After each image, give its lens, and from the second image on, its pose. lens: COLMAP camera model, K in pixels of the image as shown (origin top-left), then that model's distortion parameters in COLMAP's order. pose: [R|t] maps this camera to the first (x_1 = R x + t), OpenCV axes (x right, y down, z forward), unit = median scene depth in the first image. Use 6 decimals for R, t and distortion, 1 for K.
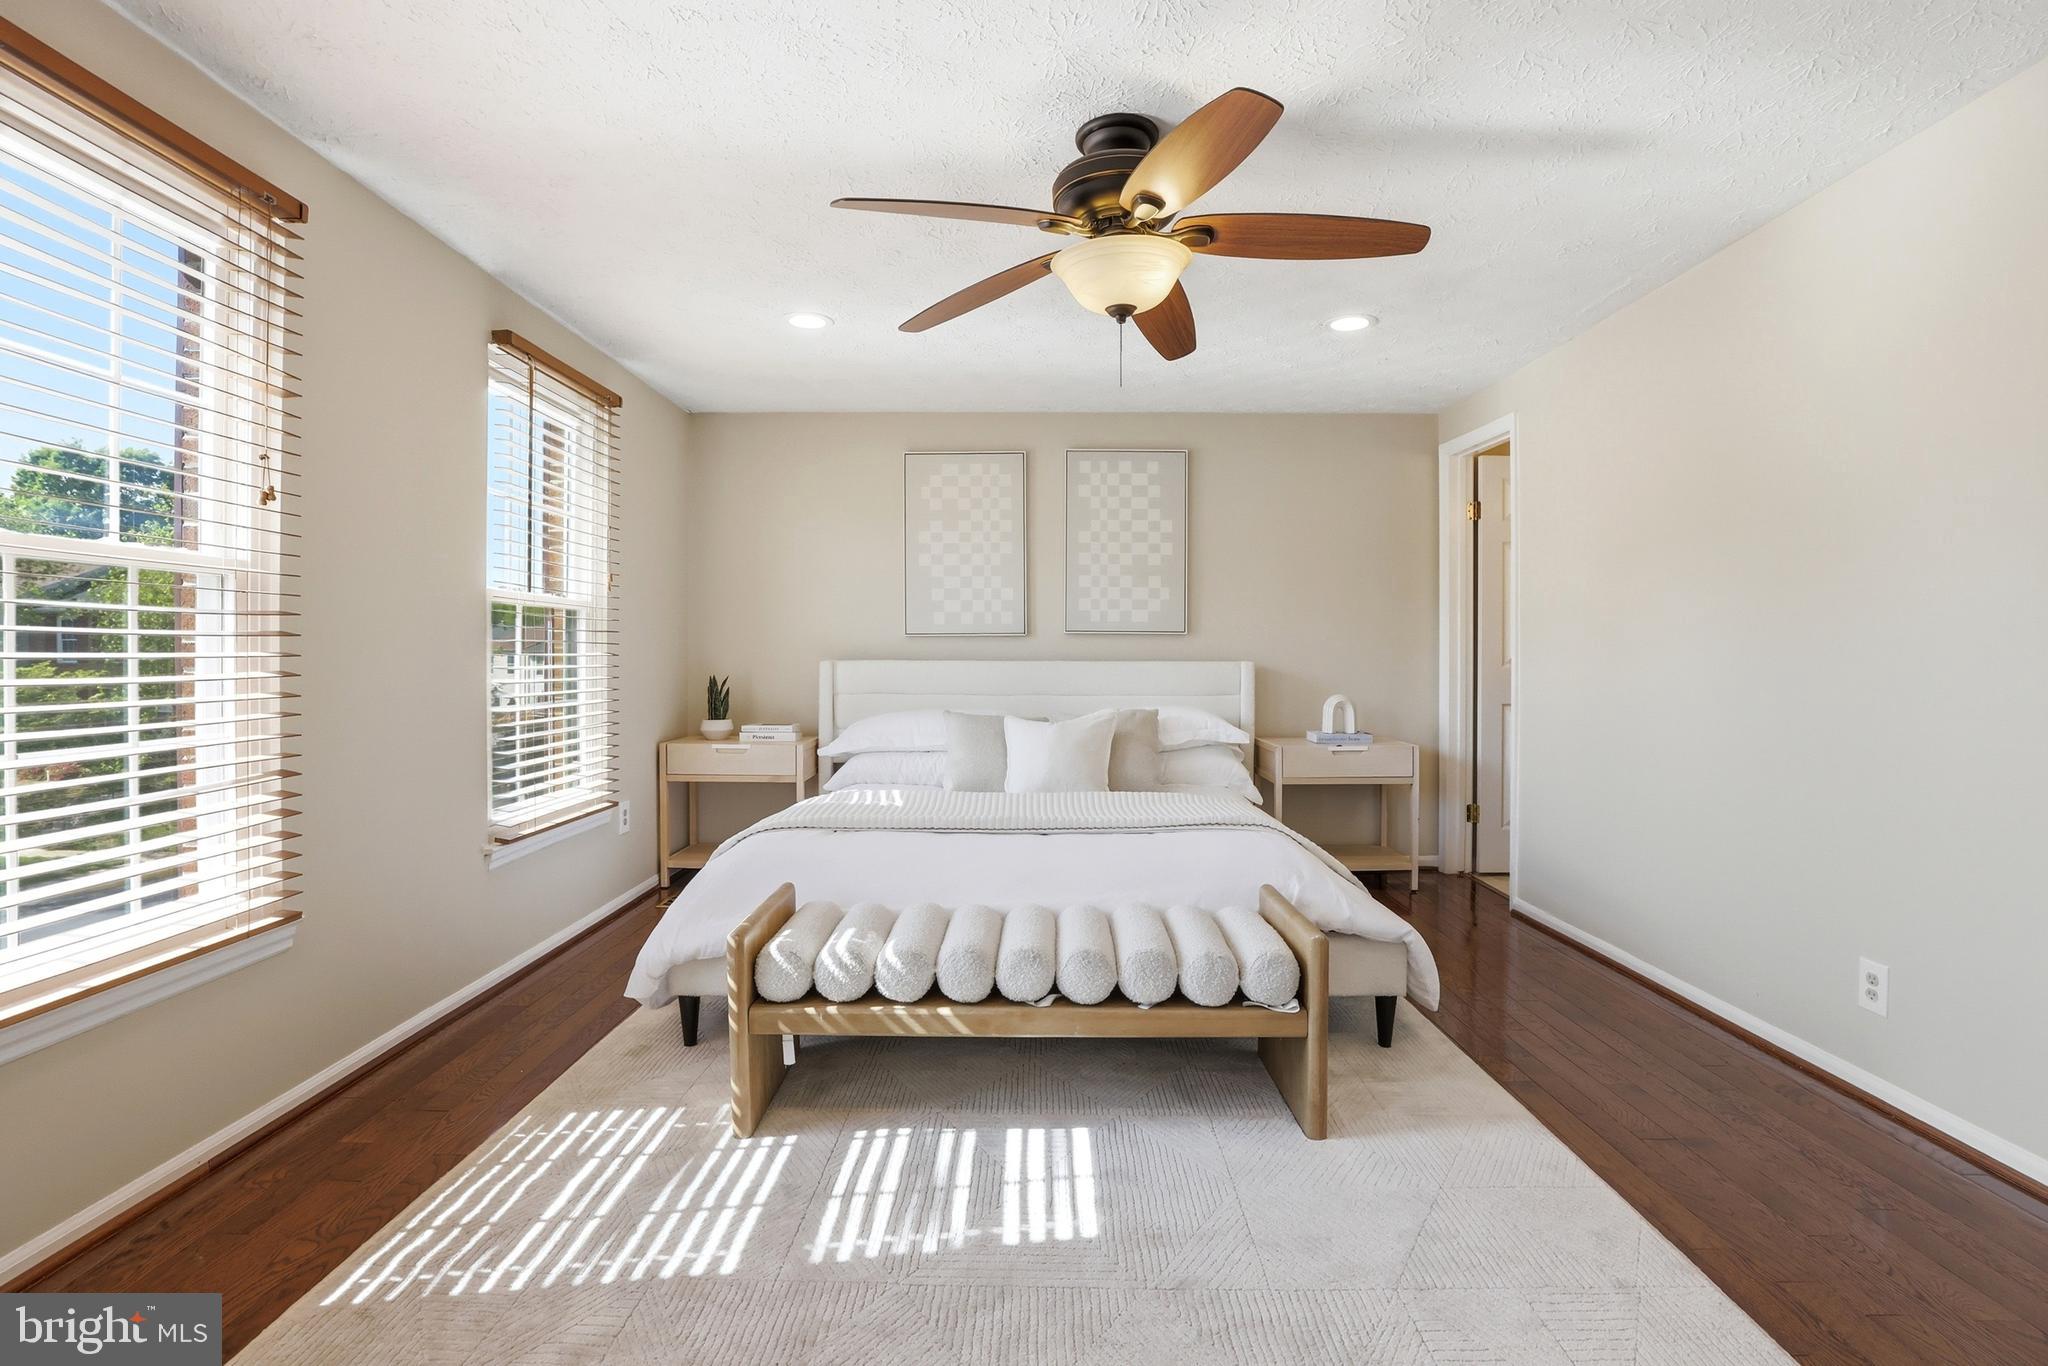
lens RADIAL K [[949.1, 0, 1011.2], [0, 949.1, 668.8], [0, 0, 1]] dist [-0.037720, 0.007351]
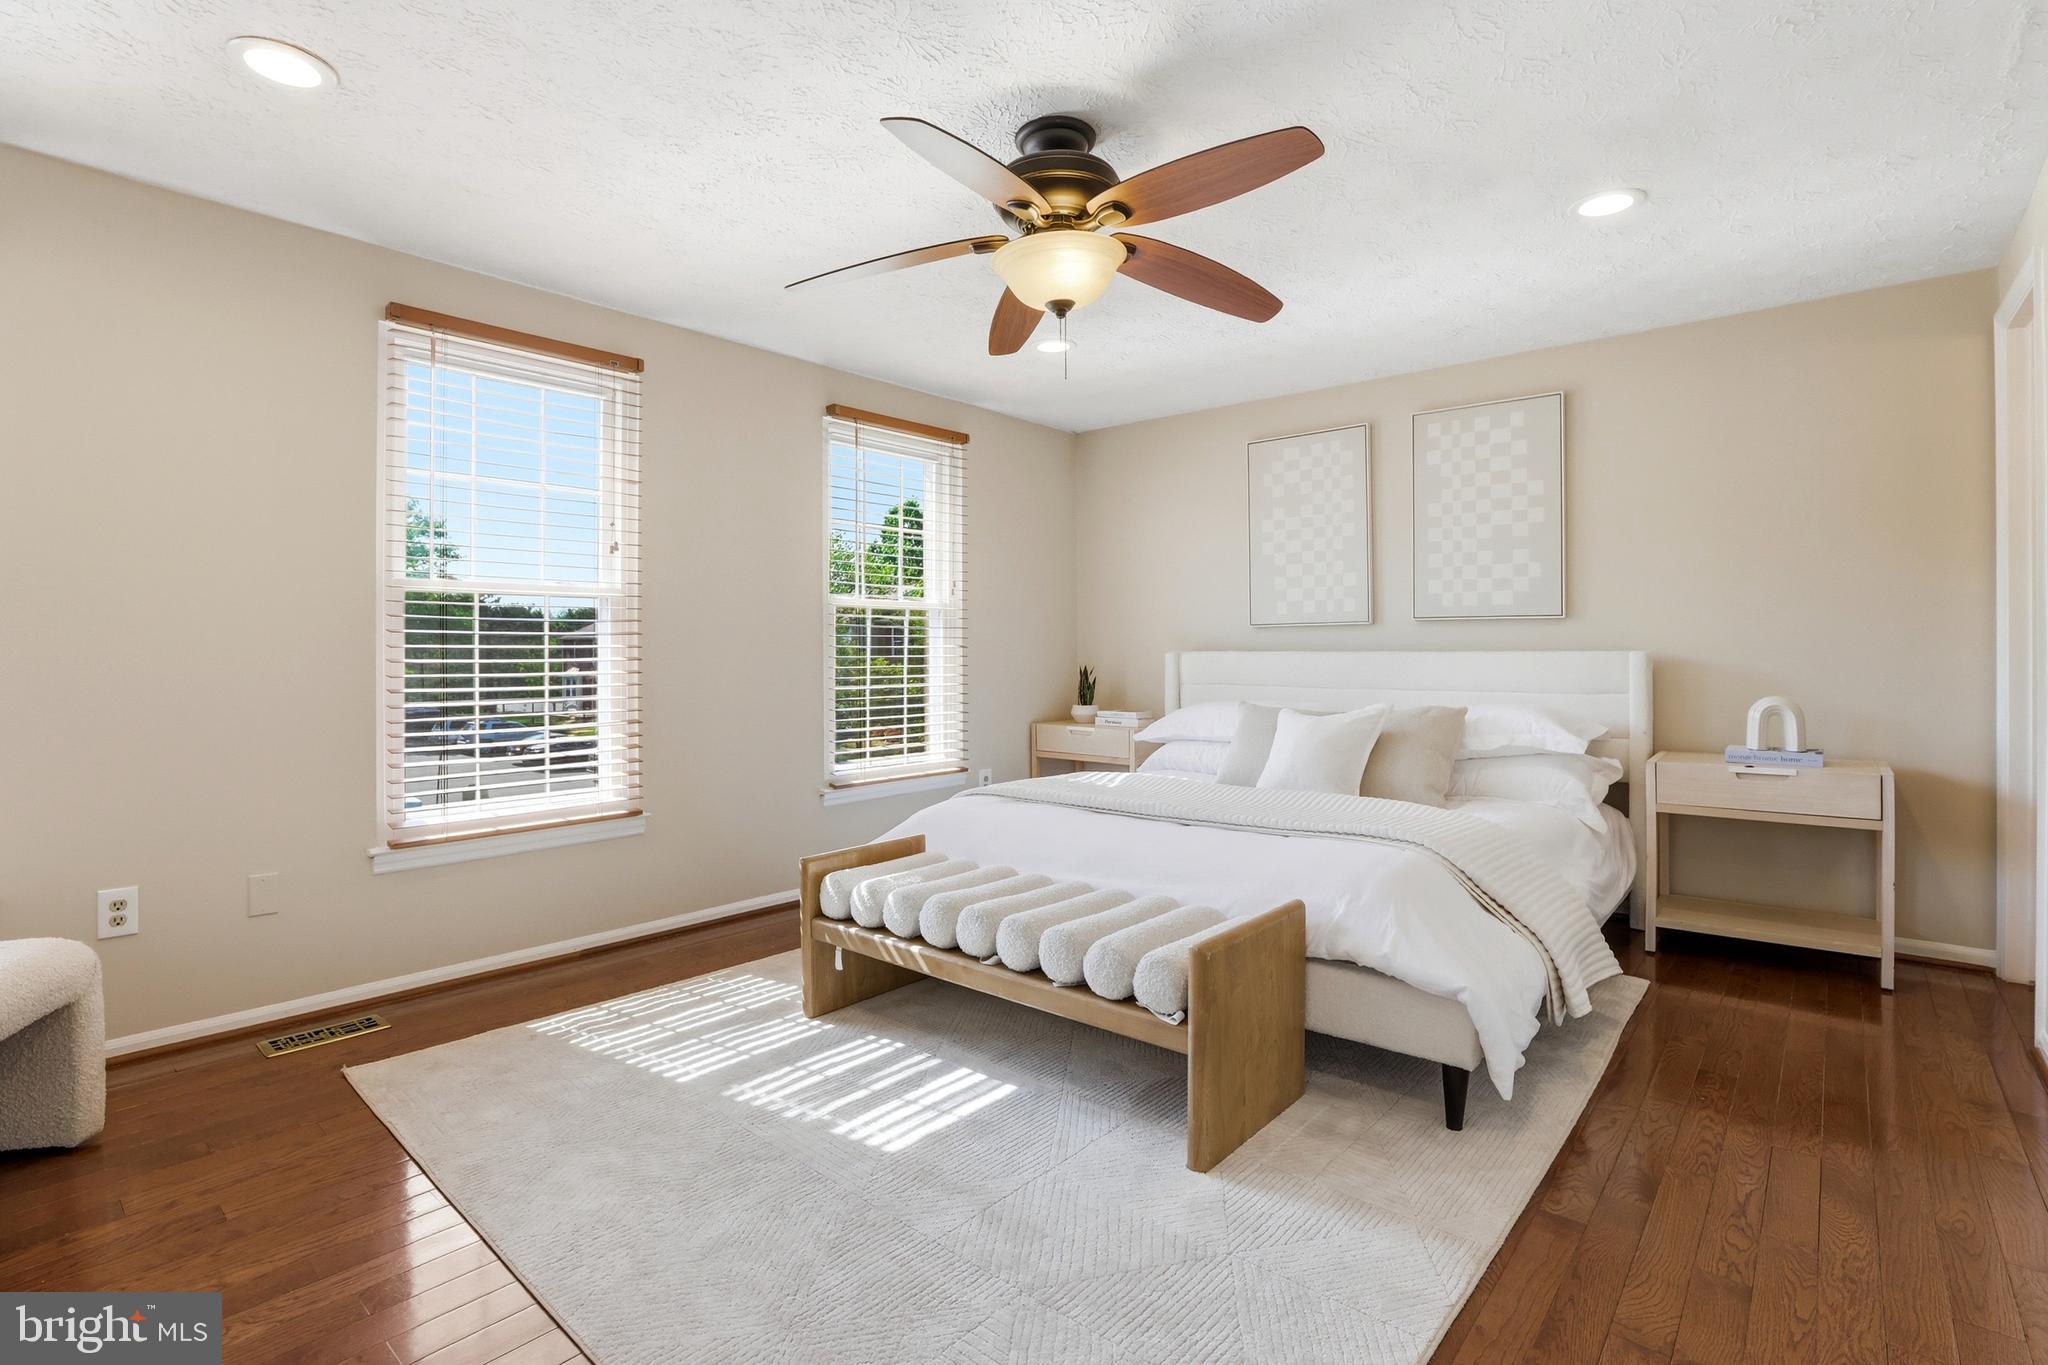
lens RADIAL K [[949.1, 0, 1004.9], [0, 949.1, 666.5], [0, 0, 1]] dist [-0.037720, 0.007351]
pose [[0.766228, 0.006603, -0.642534, 0.495623], [-0.004961, 0.999978, 0.004361, 0.005674], [0.642549, -0.000154, 0.766244, 0.115700]]
